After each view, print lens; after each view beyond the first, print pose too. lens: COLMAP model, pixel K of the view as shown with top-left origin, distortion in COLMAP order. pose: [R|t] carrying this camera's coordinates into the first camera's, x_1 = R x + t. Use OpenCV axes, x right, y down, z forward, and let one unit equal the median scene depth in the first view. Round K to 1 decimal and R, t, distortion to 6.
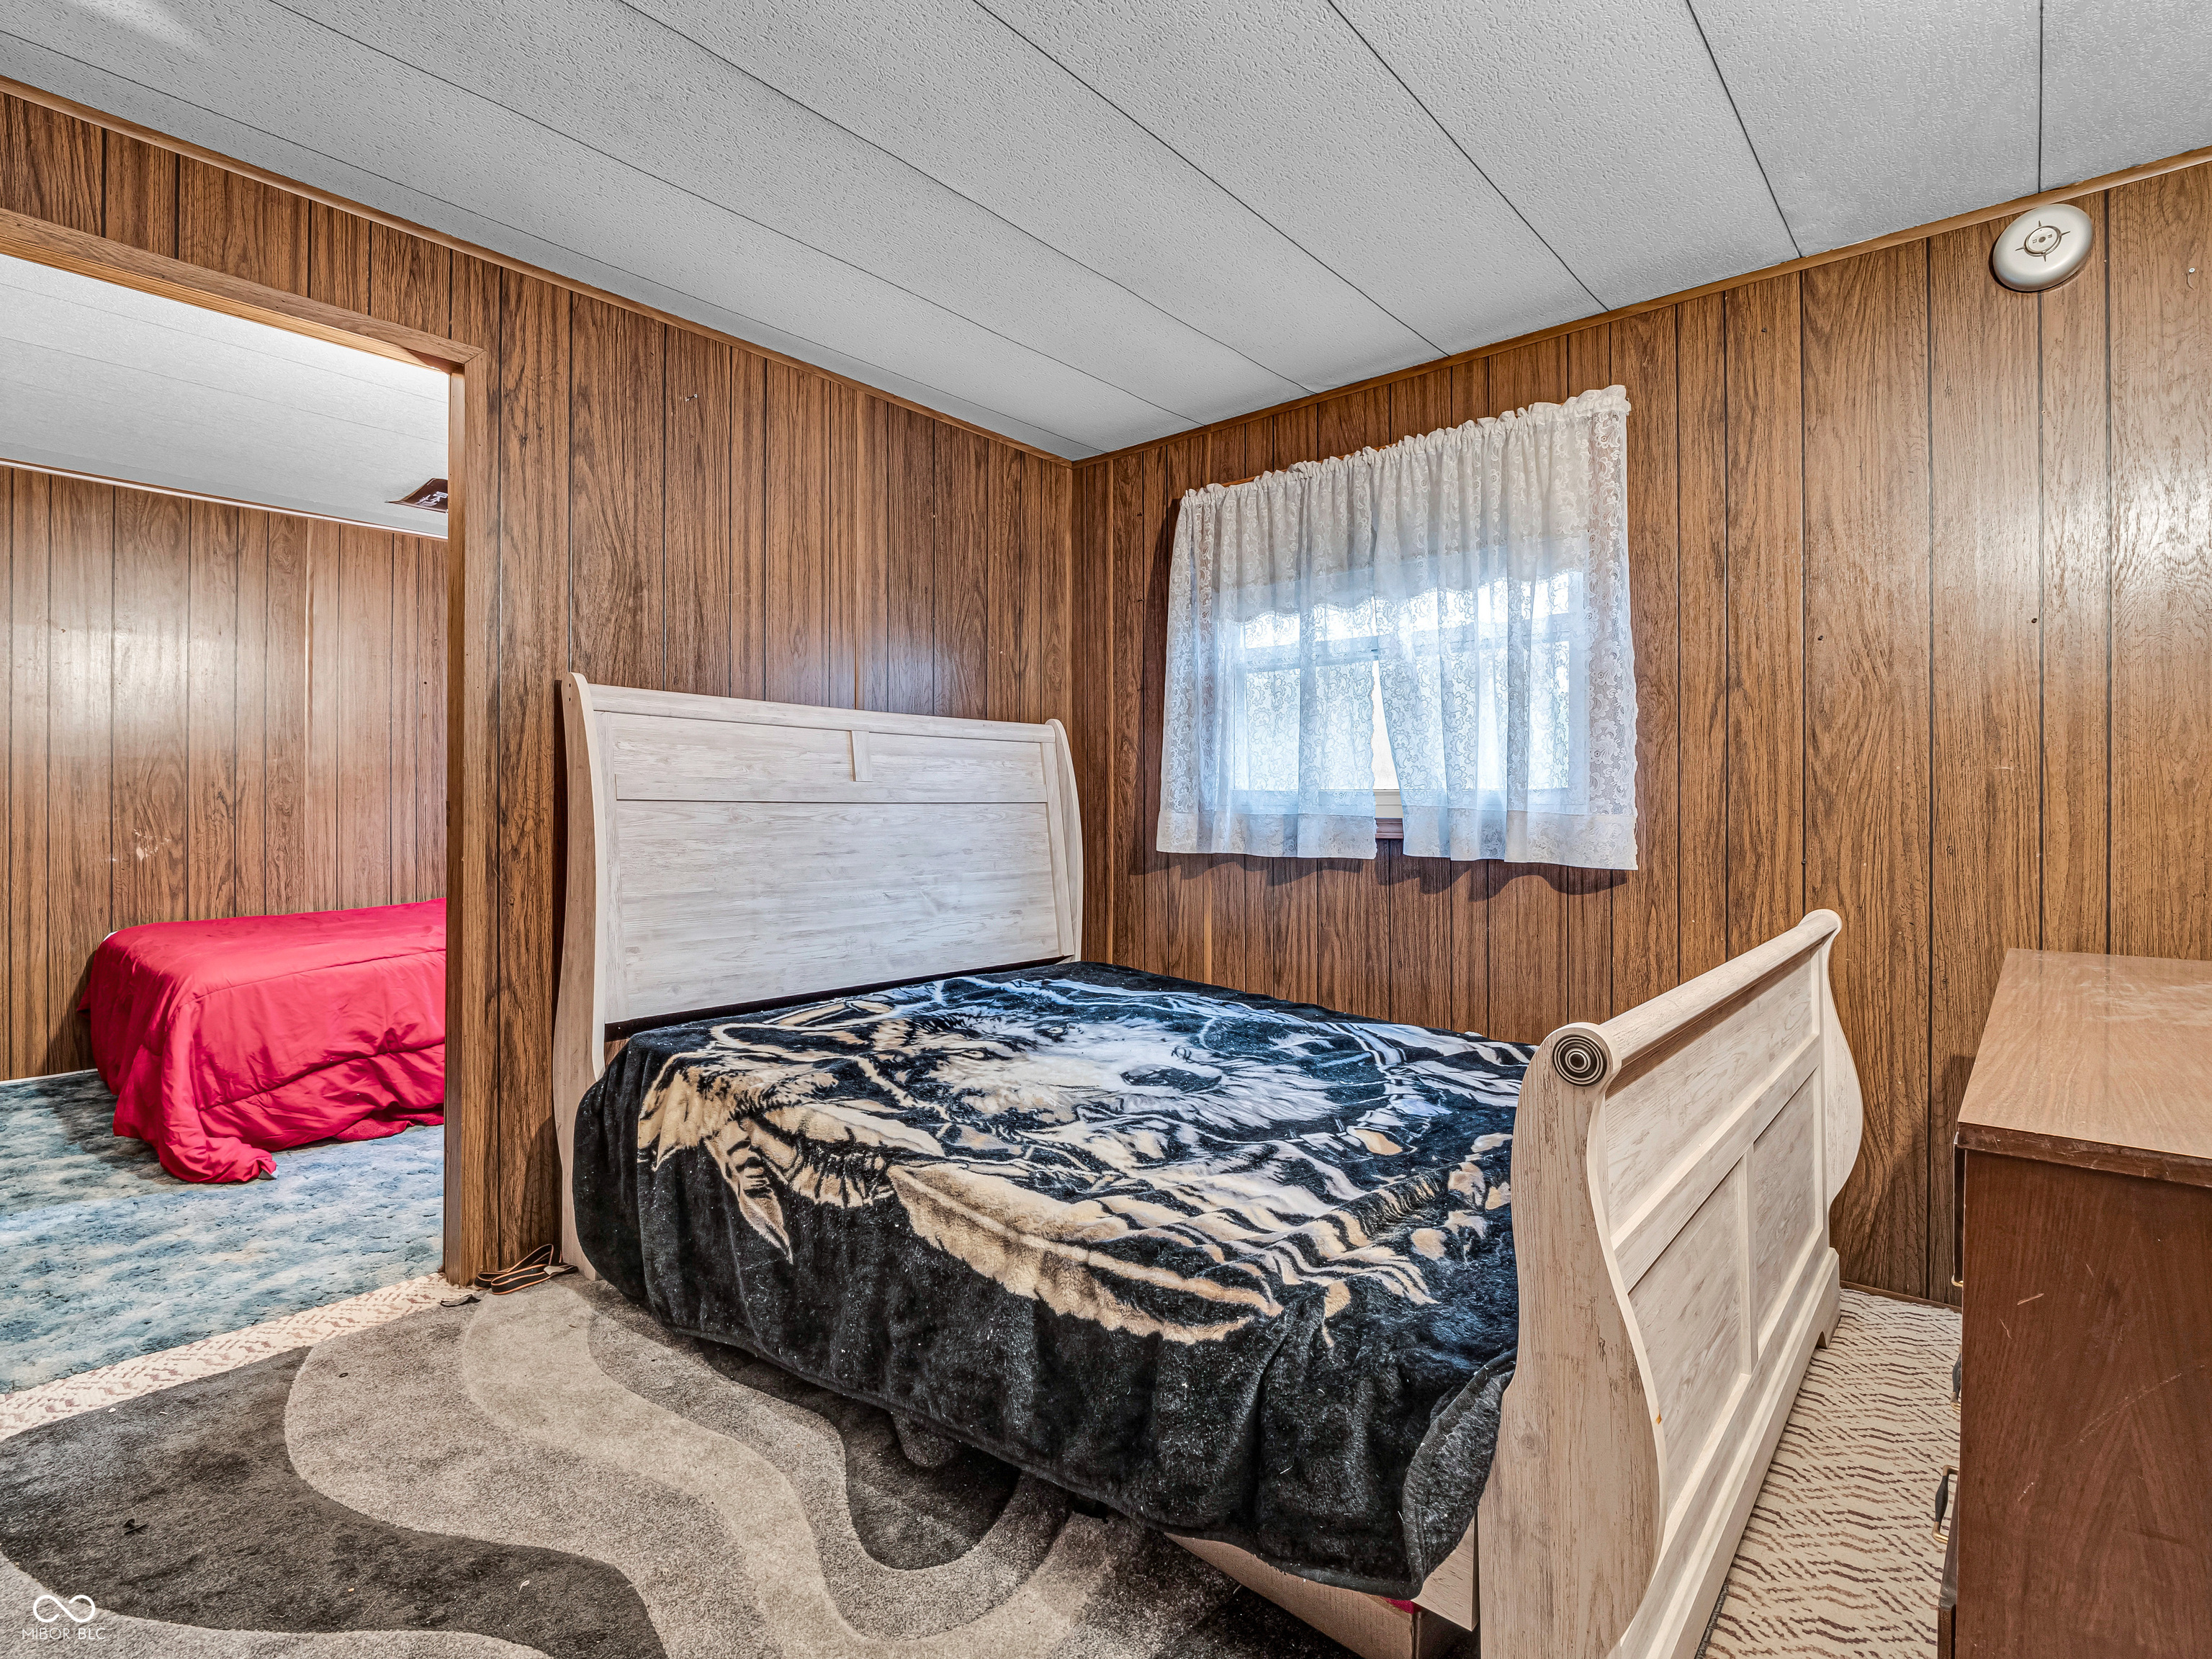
lens RADIAL K [[1098.3, 0, 1108.9], [0, 1098.3, 818.8], [0, 0, 1]] dist [-0.012161, 0.001562]
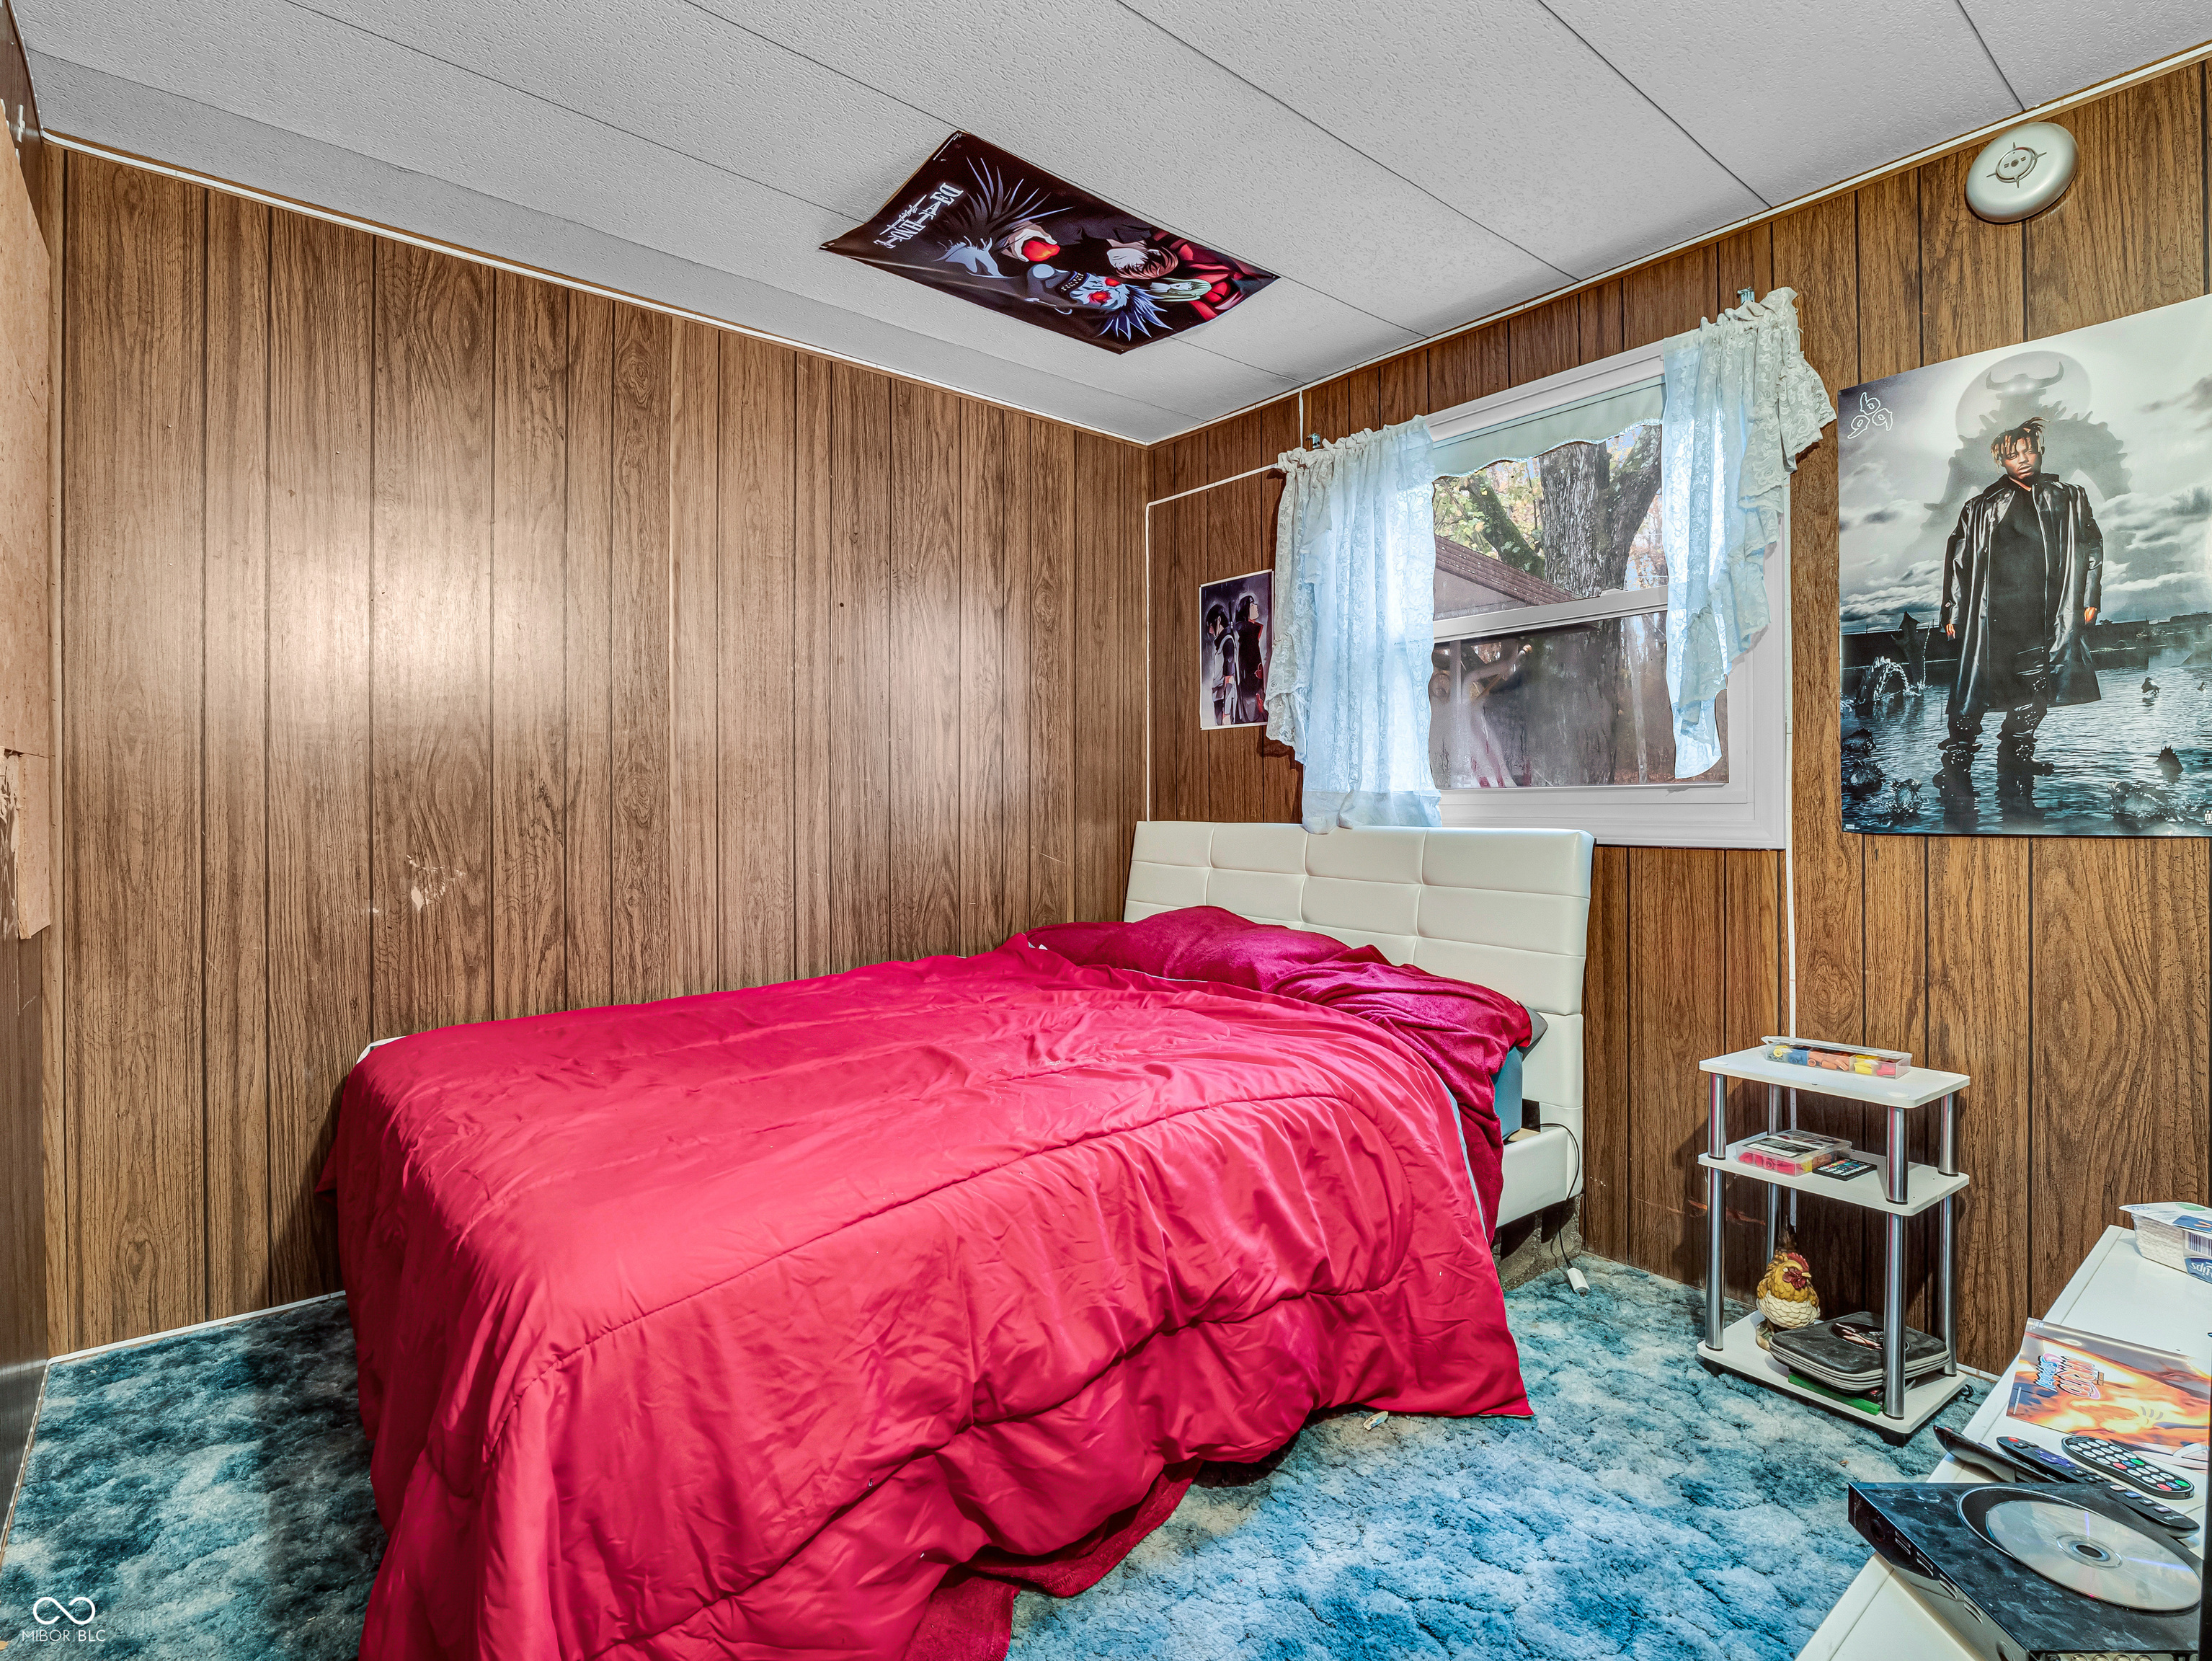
lens RADIAL K [[1091.4, 0, 1113.3], [0, 1091.4, 818.8], [0, 0, 1]] dist [-0.015450, -0.001190]
pose [[0.987512, -0.003965, -0.157492, -0.445149], [0.004166, 0.999991, 0.000945, -0.007800], [0.157487, -0.001590, 0.987520, 0.502376]]
